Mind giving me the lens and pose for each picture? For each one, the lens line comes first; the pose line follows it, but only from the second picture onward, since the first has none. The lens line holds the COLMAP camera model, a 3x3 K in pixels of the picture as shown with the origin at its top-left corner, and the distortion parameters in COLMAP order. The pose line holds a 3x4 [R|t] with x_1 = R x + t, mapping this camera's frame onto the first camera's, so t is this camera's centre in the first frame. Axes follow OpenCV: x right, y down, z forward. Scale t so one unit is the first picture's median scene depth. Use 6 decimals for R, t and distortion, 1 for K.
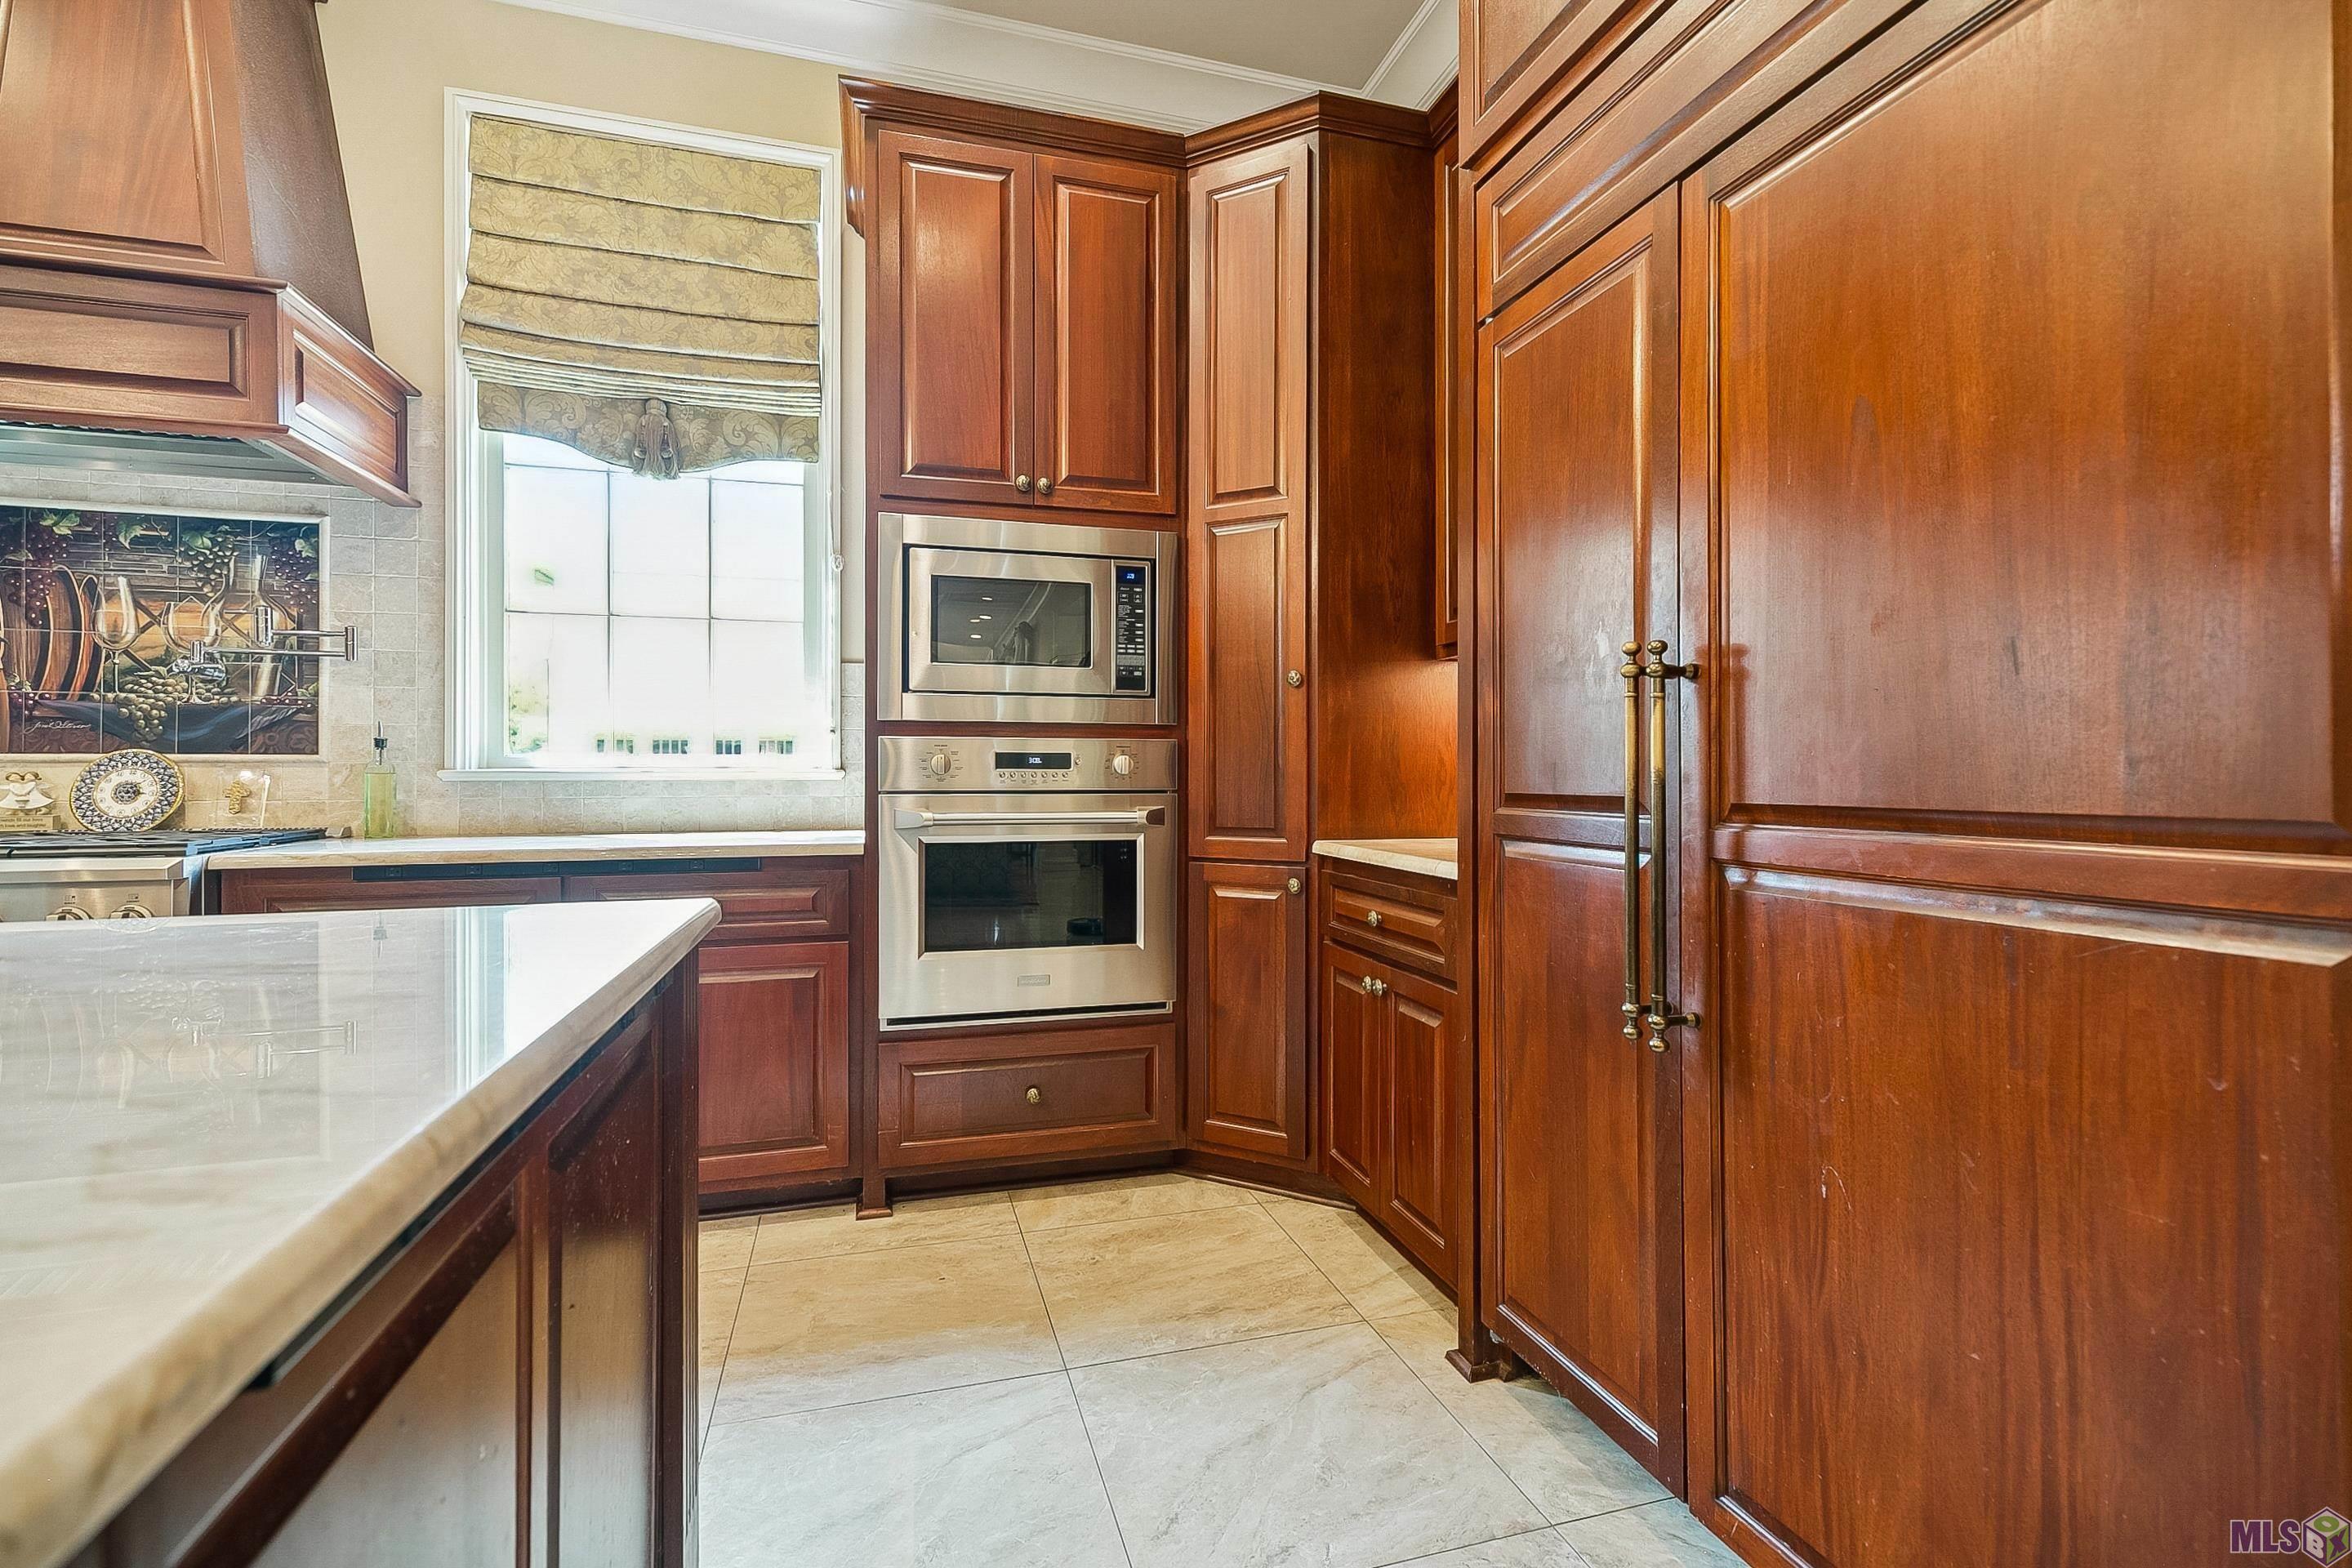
lens RADIAL K [[1066.3, 0, 1184.4], [0, 1066.3, 766.3], [0, 0, 1]] dist [0.006918, 0.000833]
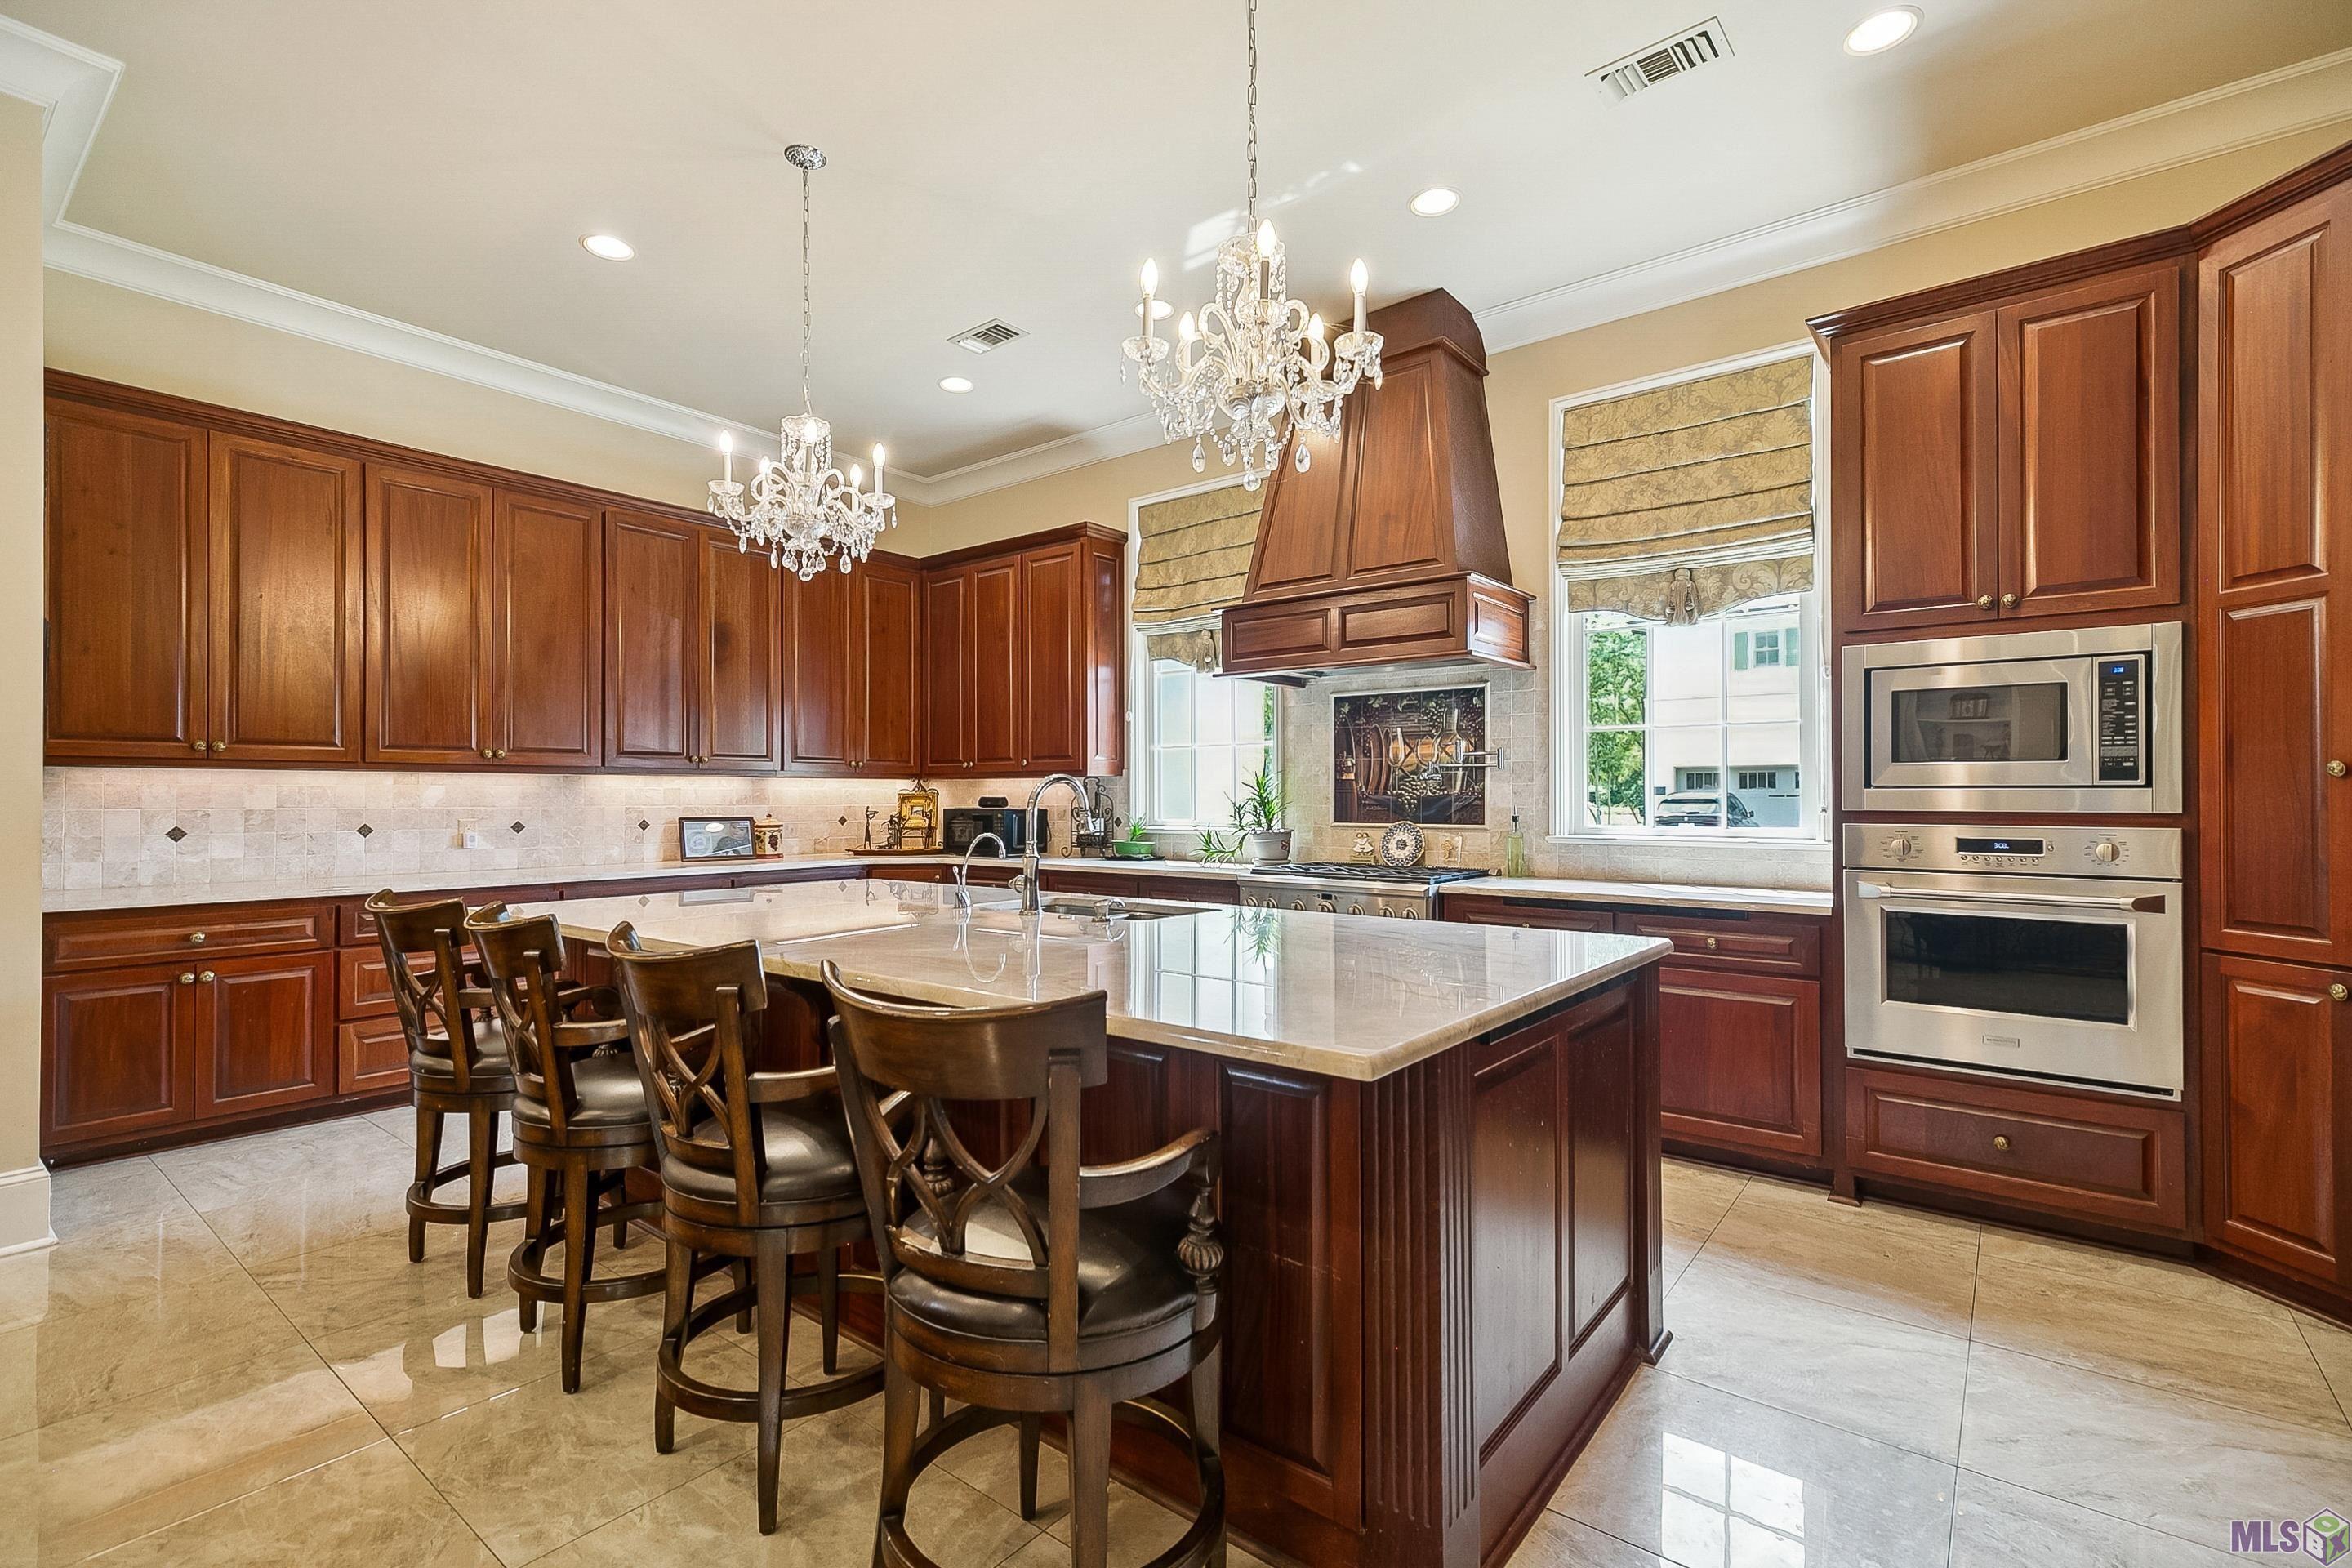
lens RADIAL K [[1066.3, 0, 1173.8], [0, 1066.3, 787.2], [0, 0, 1]] dist [0.006918, 0.000833]
pose [[0.575286, -0.006784, -0.817924, 0.278840], [0.003492, 0.999977, -0.005837, -0.062907], [0.817945, 0.000502, 0.575297, -0.359979]]
